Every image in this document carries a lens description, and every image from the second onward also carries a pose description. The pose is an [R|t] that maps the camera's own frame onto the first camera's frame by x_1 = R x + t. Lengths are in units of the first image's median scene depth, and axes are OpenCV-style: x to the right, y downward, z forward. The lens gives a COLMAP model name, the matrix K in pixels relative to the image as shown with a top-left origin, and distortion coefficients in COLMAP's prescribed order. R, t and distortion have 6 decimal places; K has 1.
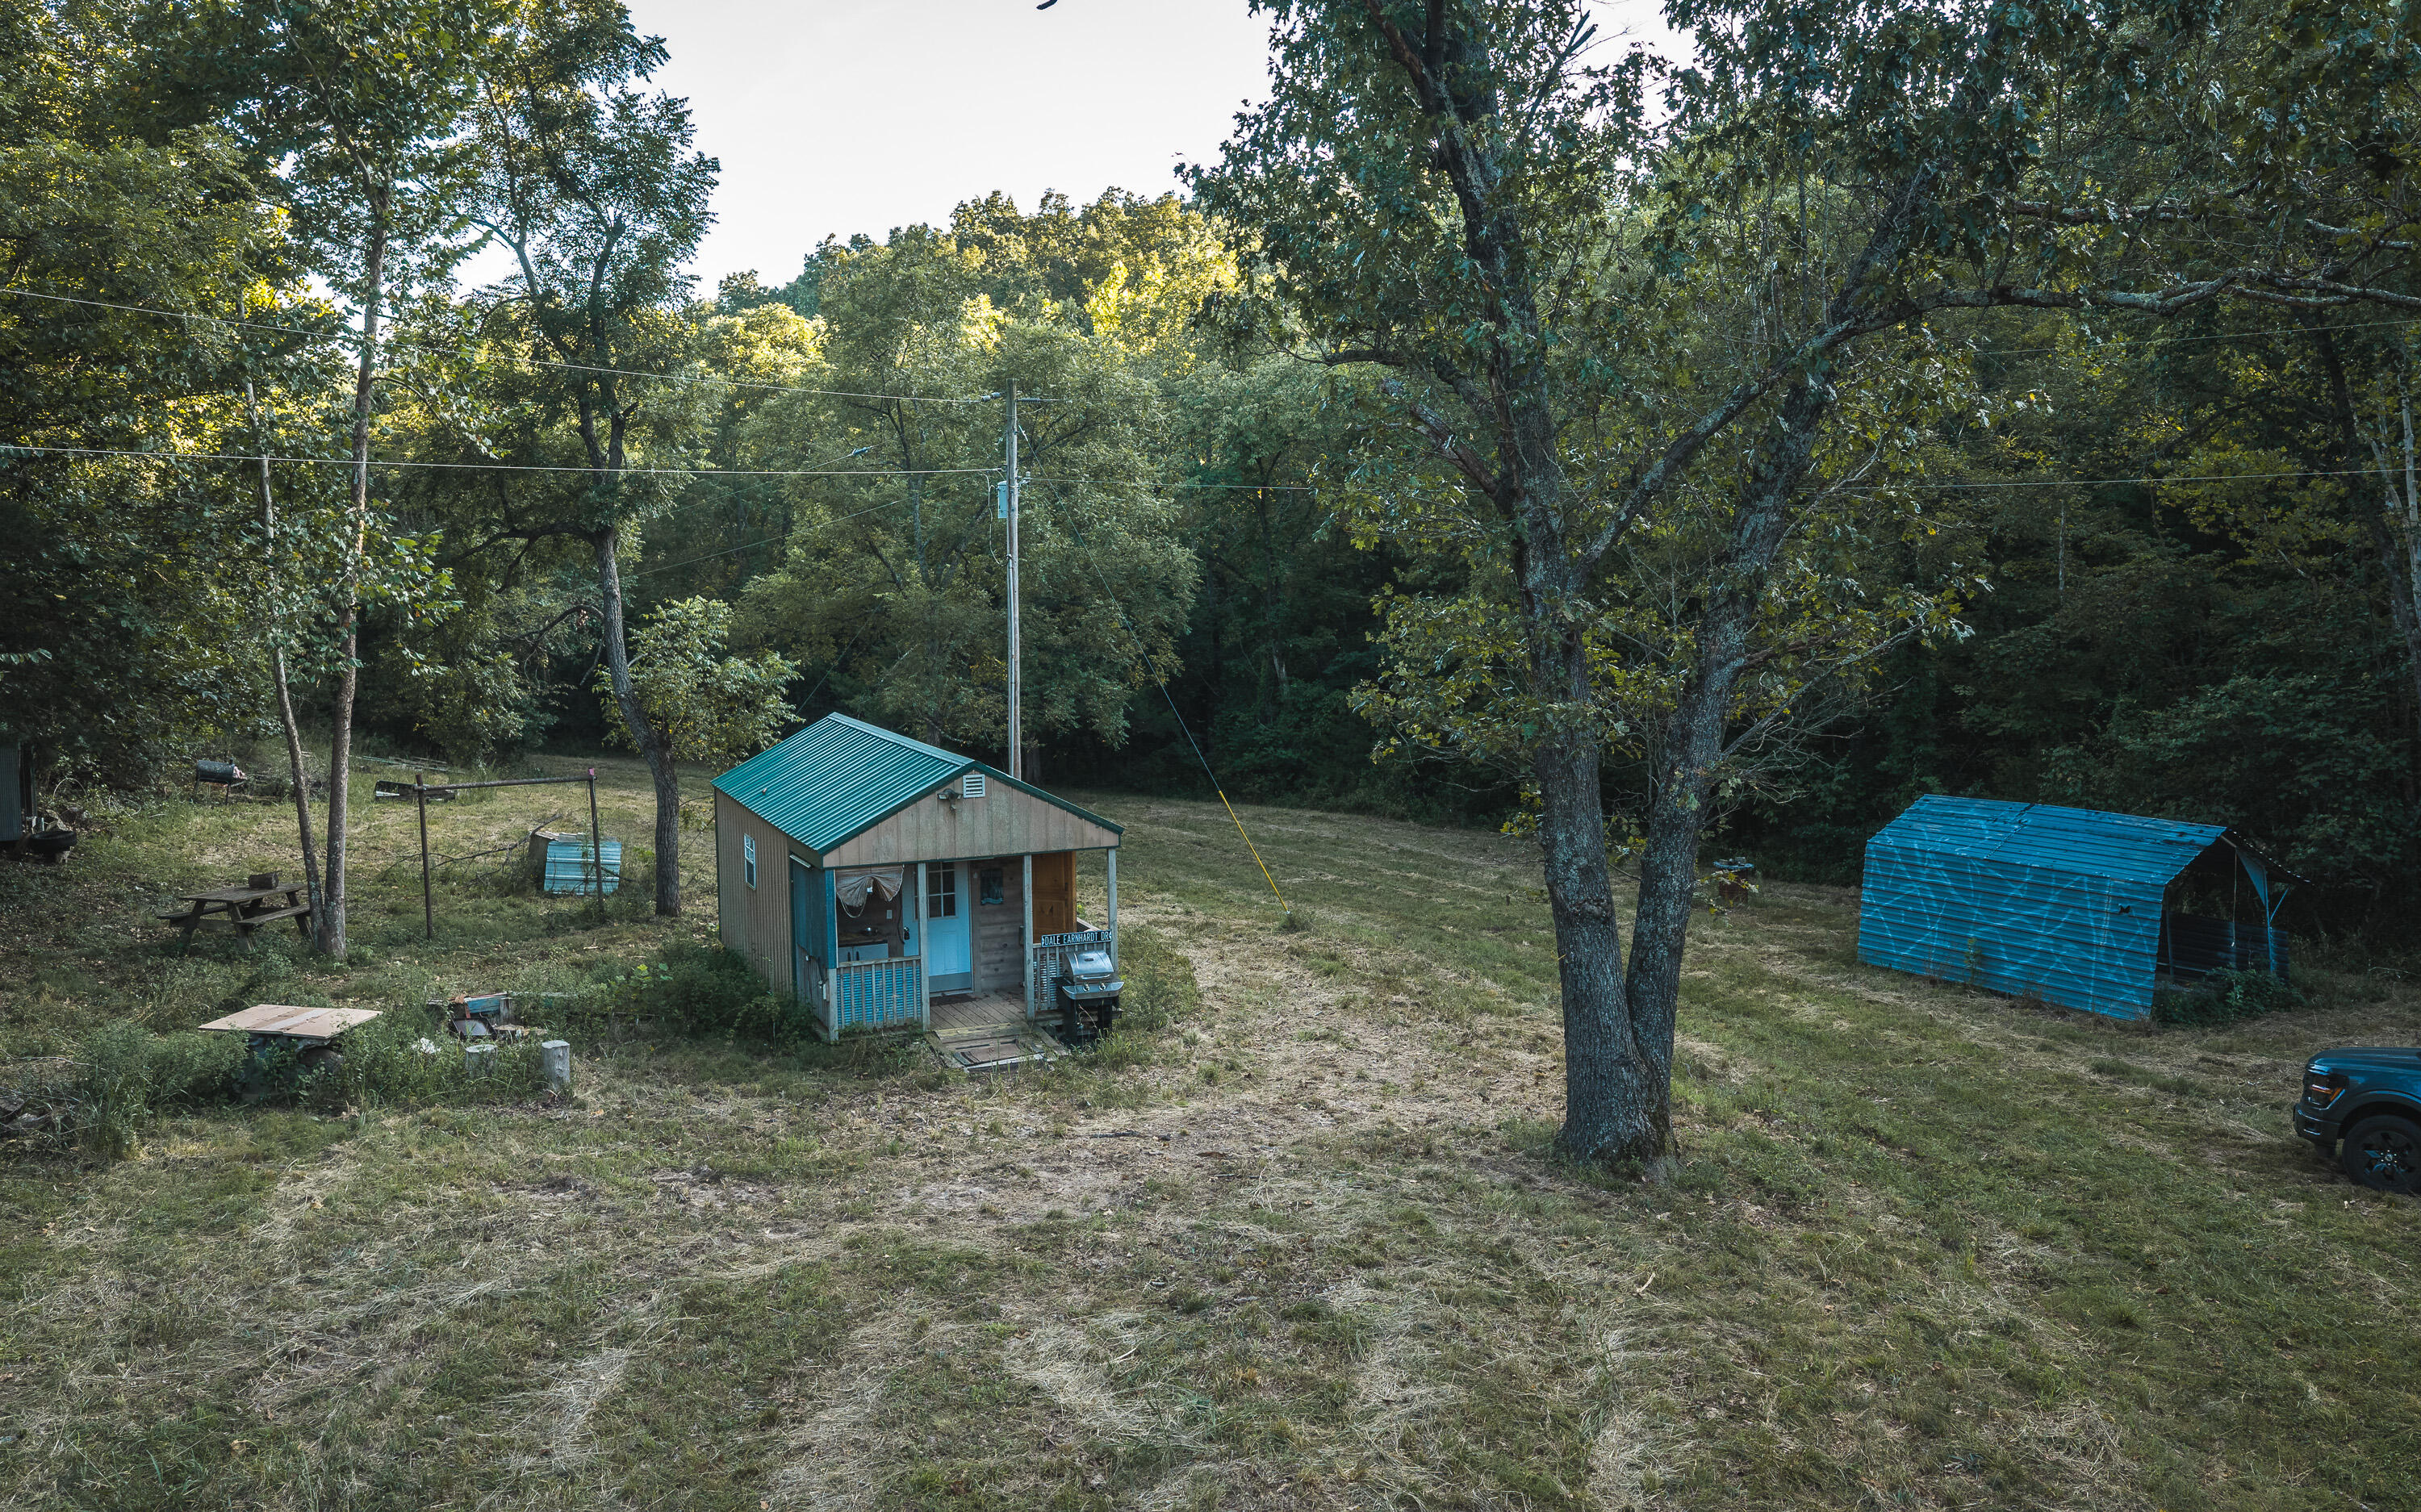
lens RADIAL K [[1963.7, 0, 1210.5], [0, 1963.7, 756.0], [0, 0, 1]] dist [0.079902, -0.000061]
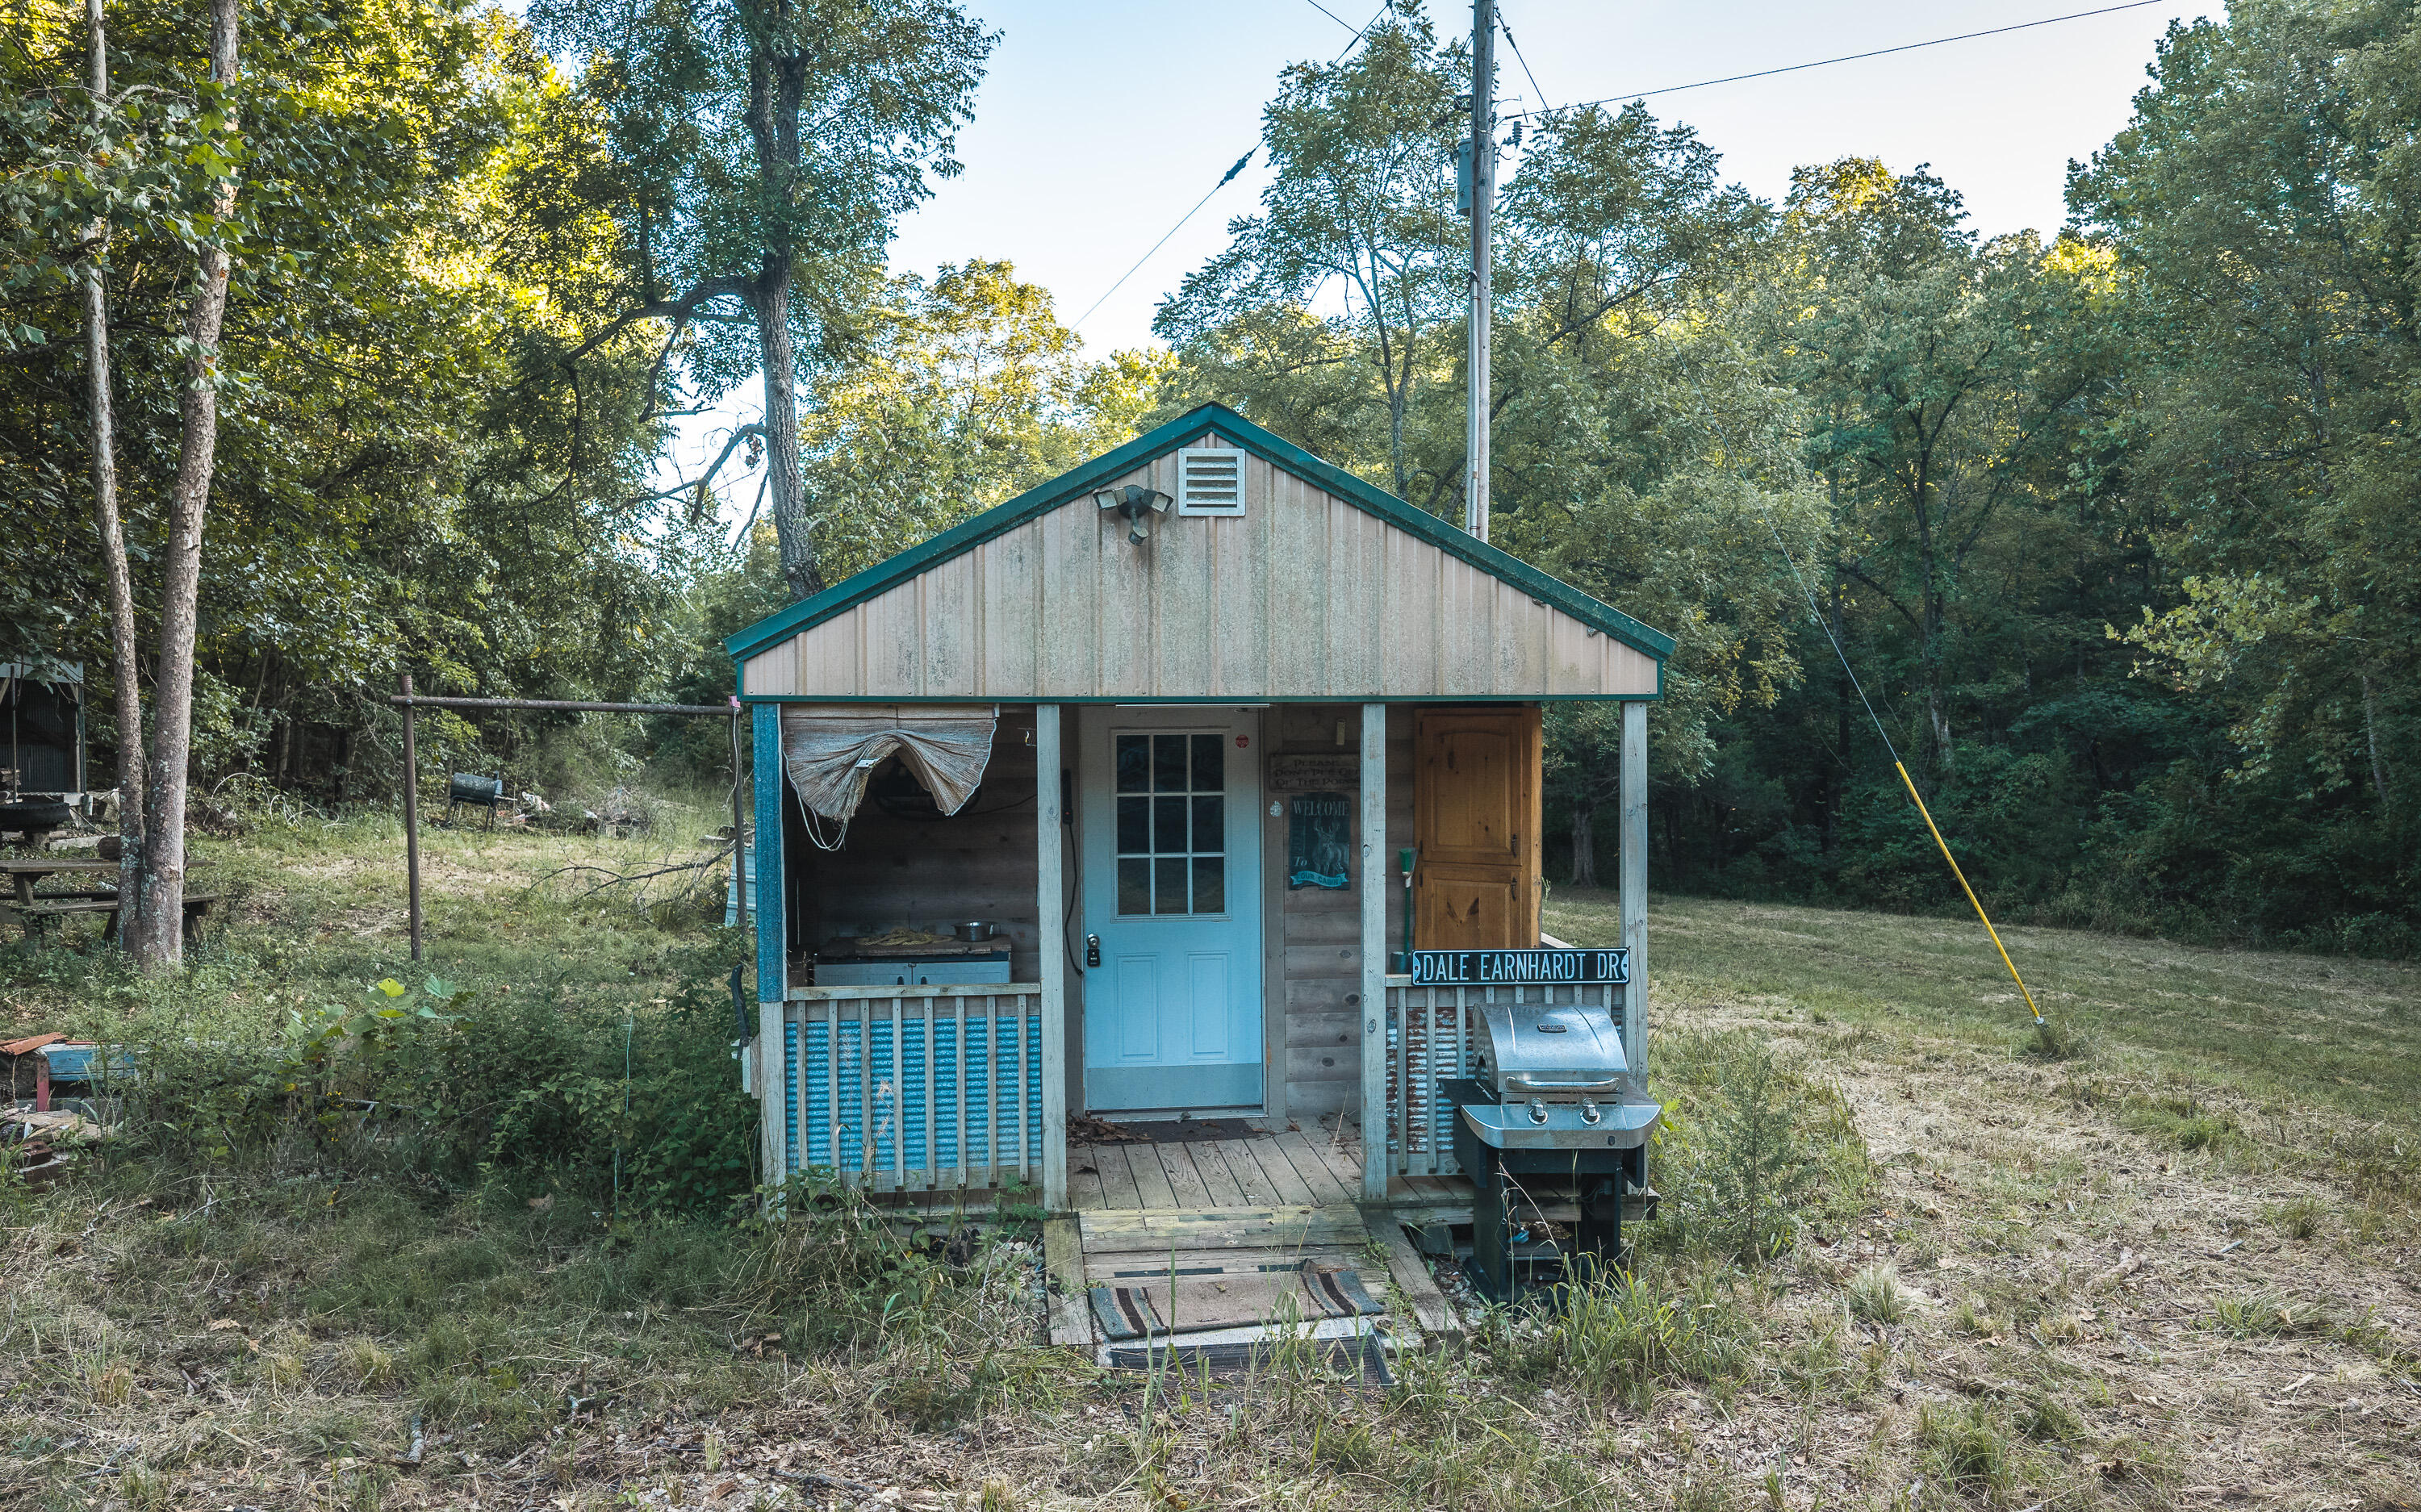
lens RADIAL K [[1942.4, 0, 1209.1], [0, 1942.4, 804.5], [0, 0, 1]] dist [0.002139, -0.002878]
pose [[0.954913, 0.017728, -0.296355, -0.021410], [-0.036460, 0.997662, -0.057801, 0.086215], [0.294638, 0.066000, 0.953327, 0.668362]]
